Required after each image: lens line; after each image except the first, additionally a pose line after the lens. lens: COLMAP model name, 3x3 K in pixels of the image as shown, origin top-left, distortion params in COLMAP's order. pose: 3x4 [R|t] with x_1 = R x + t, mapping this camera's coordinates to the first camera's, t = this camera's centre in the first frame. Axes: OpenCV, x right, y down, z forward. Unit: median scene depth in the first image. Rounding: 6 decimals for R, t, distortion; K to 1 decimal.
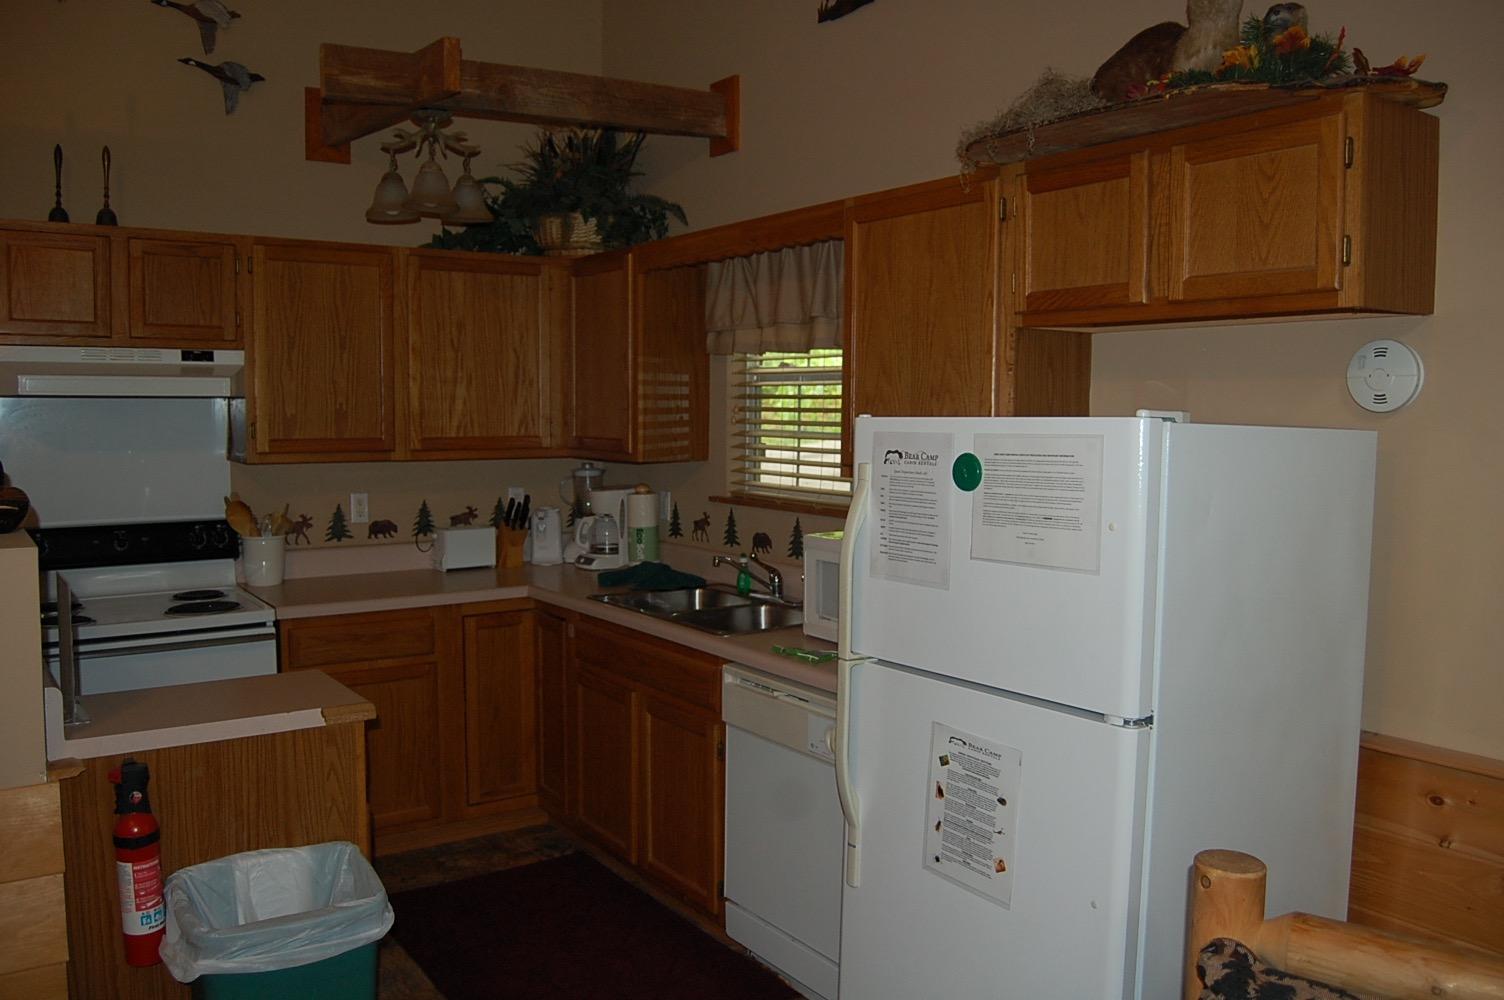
lens RADIAL K [[1173.1, 0, 752.0], [0, 1173.1, 500.0], [0, 0, 1]] dist [-0.093298, 0.032819]
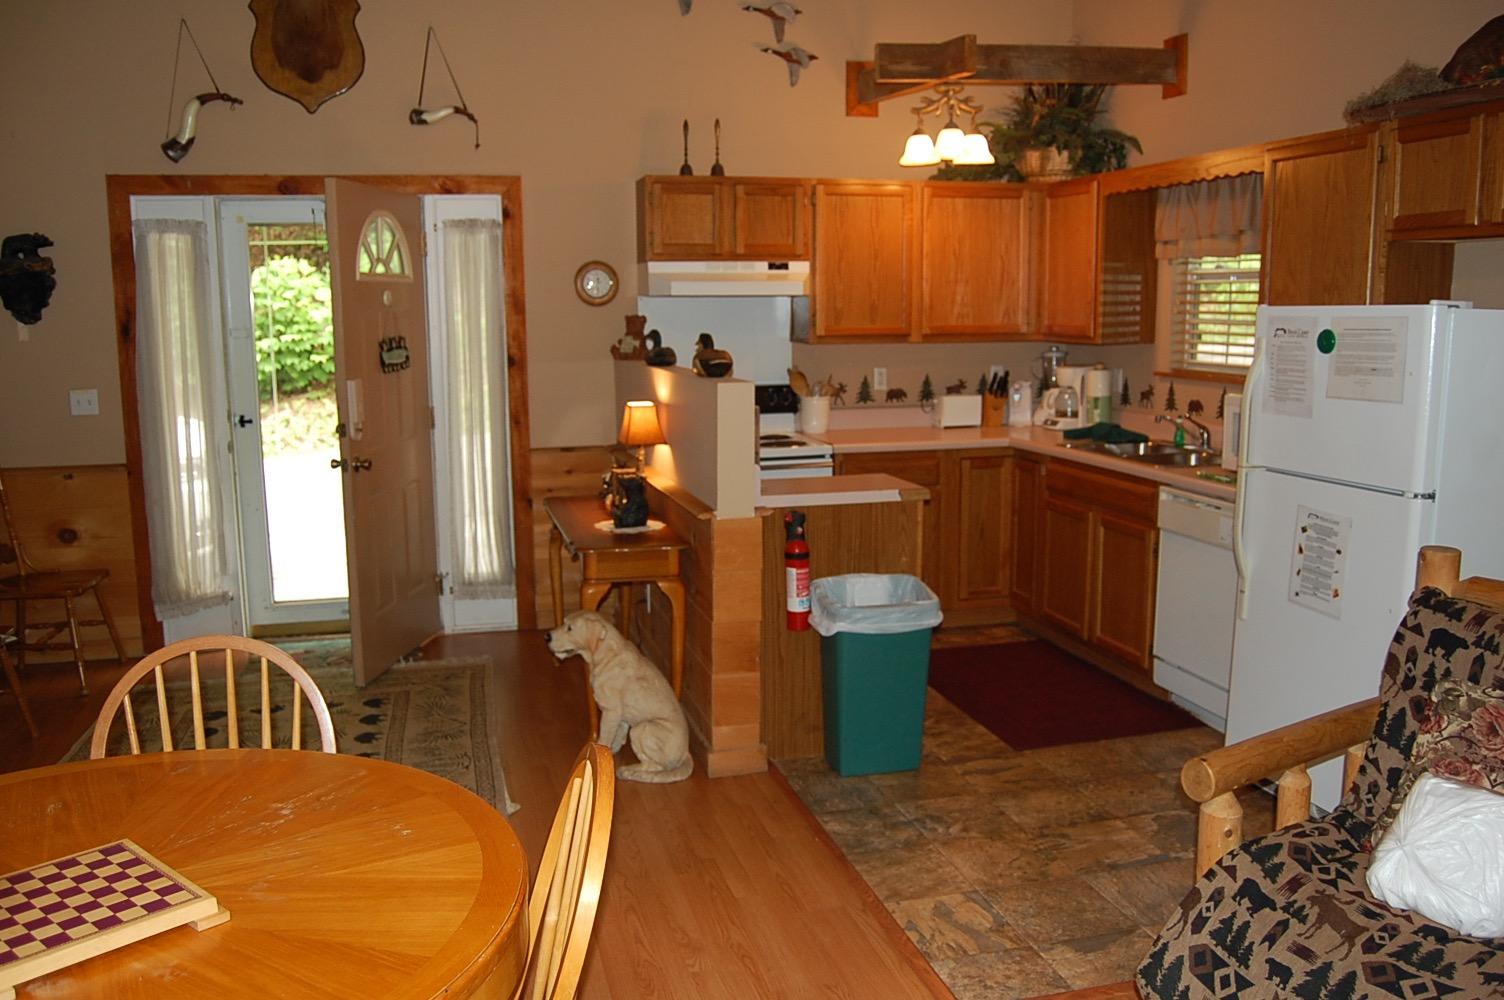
lens RADIAL K [[1223.3, 0, 752.0], [0, 1223.3, 500.0], [0, 0, 1]] dist [-0.076602, 0.009998]
pose [[0.937541, 0.042073, -0.345322, 0.015909], [-0.014030, 0.996425, 0.083310, 0.035355], [0.347592, -0.073262, 0.934779, -0.426877]]
